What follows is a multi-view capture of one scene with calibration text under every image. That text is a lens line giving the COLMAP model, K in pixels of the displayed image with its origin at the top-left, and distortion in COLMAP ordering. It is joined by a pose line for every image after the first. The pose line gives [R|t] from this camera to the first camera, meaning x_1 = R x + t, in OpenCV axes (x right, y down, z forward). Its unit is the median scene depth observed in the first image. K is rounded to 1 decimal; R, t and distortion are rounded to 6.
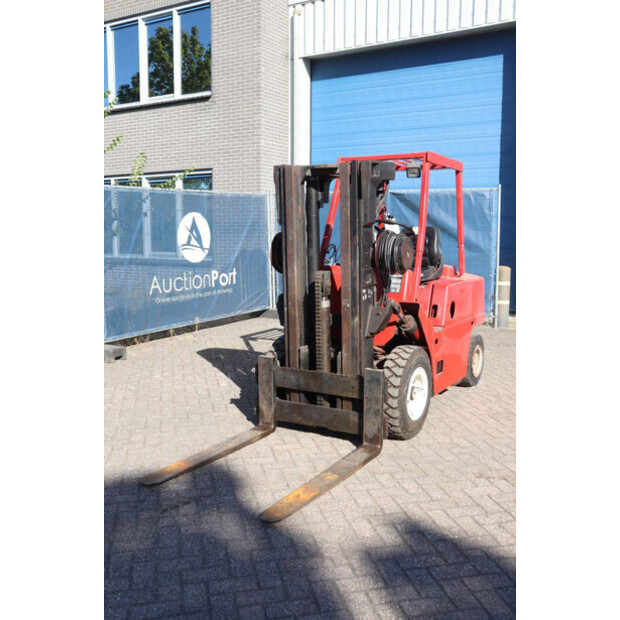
lens RADIAL K [[647.5, 0, 310.0], [0, 647.5, 310.0], [0, 0, 1]] dist [-0.089979, 0.157412]
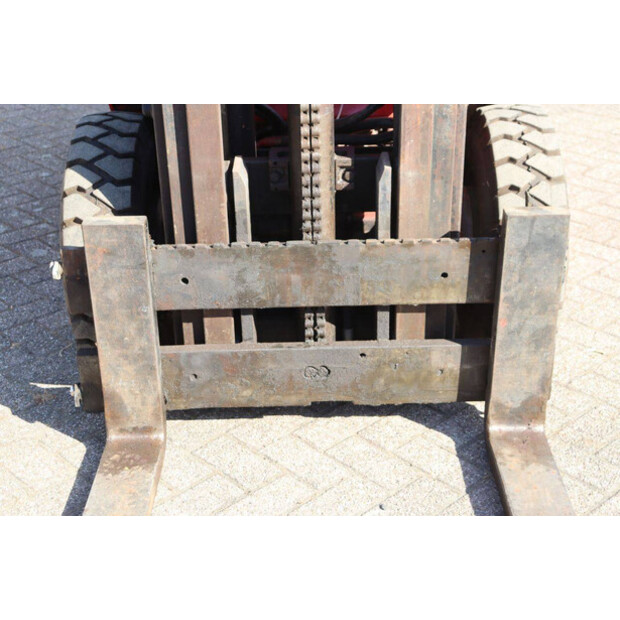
lens RADIAL K [[1014.1, 0, 310.0], [0, 1014.1, 310.0], [0, 0, 1]] dist [0.144930, 0.002504]
pose [[0.851076, -0.245131, 0.464307, -0.223246], [0.085879, 0.937405, 0.337486, -0.036398], [-0.517972, -0.247352, 0.818854, 0.618924]]
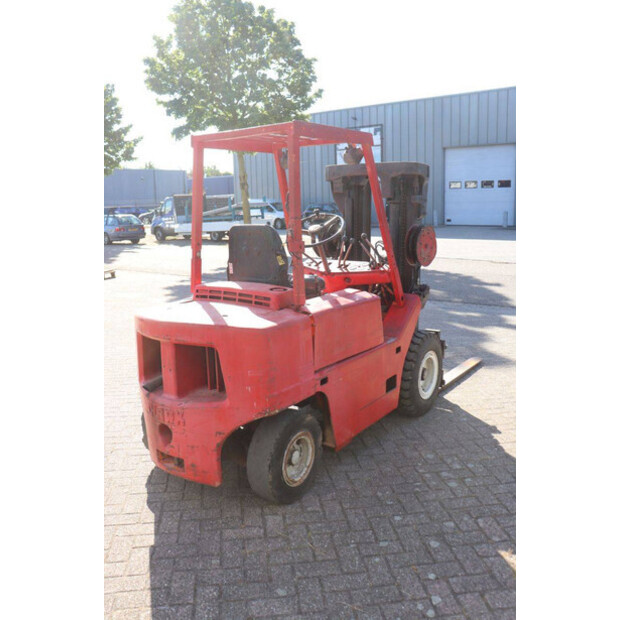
lens RADIAL K [[546.8, 0, 321.2], [0, 546.8, 303.0], [0, 0, 1]] dist [-0.097833, -0.000635]
pose [[-0.998495, 0.009371, 0.054028, 0.084542], [0.024713, 0.956457, 0.290825, -0.283123], [-0.048950, 0.291723, -0.955249, 2.056412]]
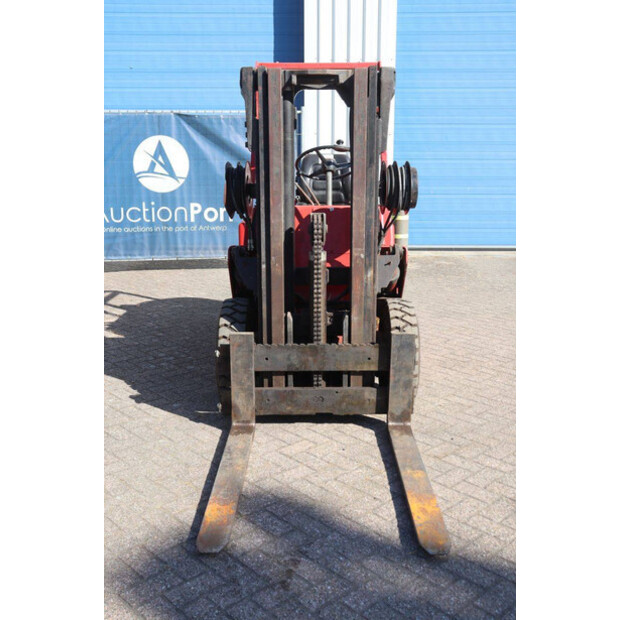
lens RADIAL K [[693.5, 0, 310.0], [0, 693.5, 310.0], [0, 0, 1]] dist [-0.044873, 0.007279]
pose [[0.855427, -0.112898, 0.505469, -0.420925], [0.066660, 0.991835, 0.108717, -0.037134], [-0.513616, -0.059305, 0.855968, 0.304400]]
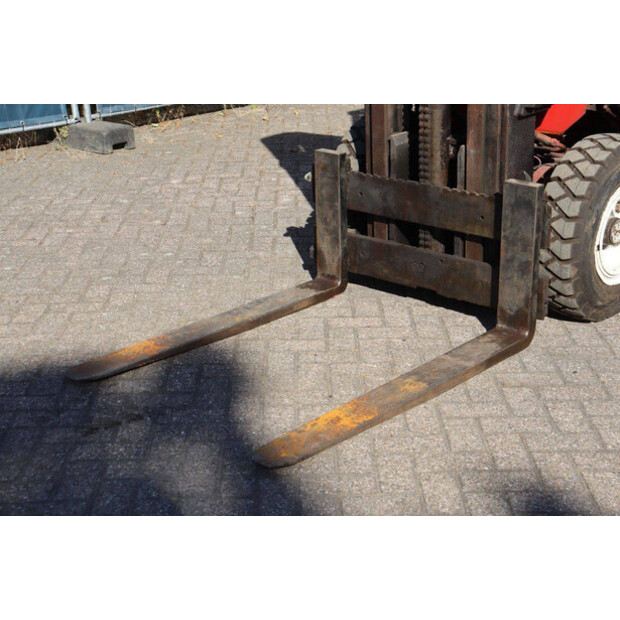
lens RADIAL K [[1089.1, 0, 310.0], [0, 1089.1, 310.0], [0, 0, 1]] dist [0.183301, 0.061868]
pose [[0.978345, 0.054519, -0.199673, 0.108641], [-0.009749, 0.975753, 0.218655, 0.003528], [0.206752, -0.211974, 0.955155, 0.125954]]
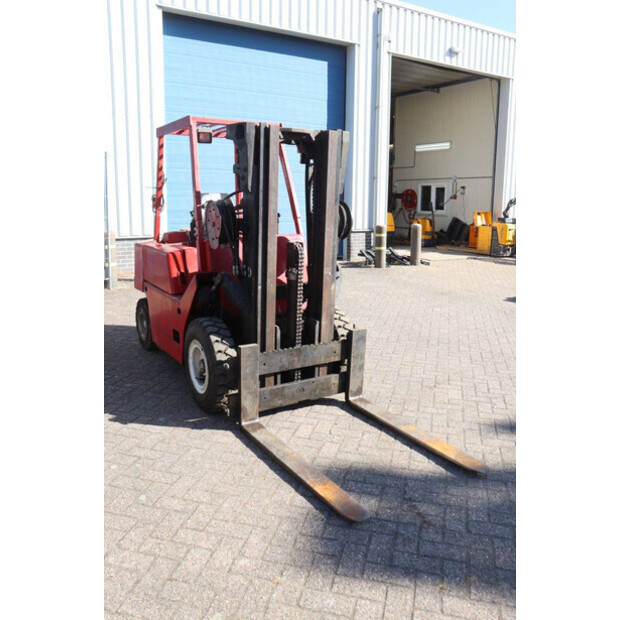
lens RADIAL K [[543.4, 0, 319.3], [0, 543.4, 308.3], [0, 0, 1]] dist [-0.179759, 0.205291]
pose [[0.429336, -0.179325, 0.885163, -0.698177], [0.094484, 0.983630, 0.153446, -0.084076], [-0.898189, 0.017754, 0.439251, 0.634339]]
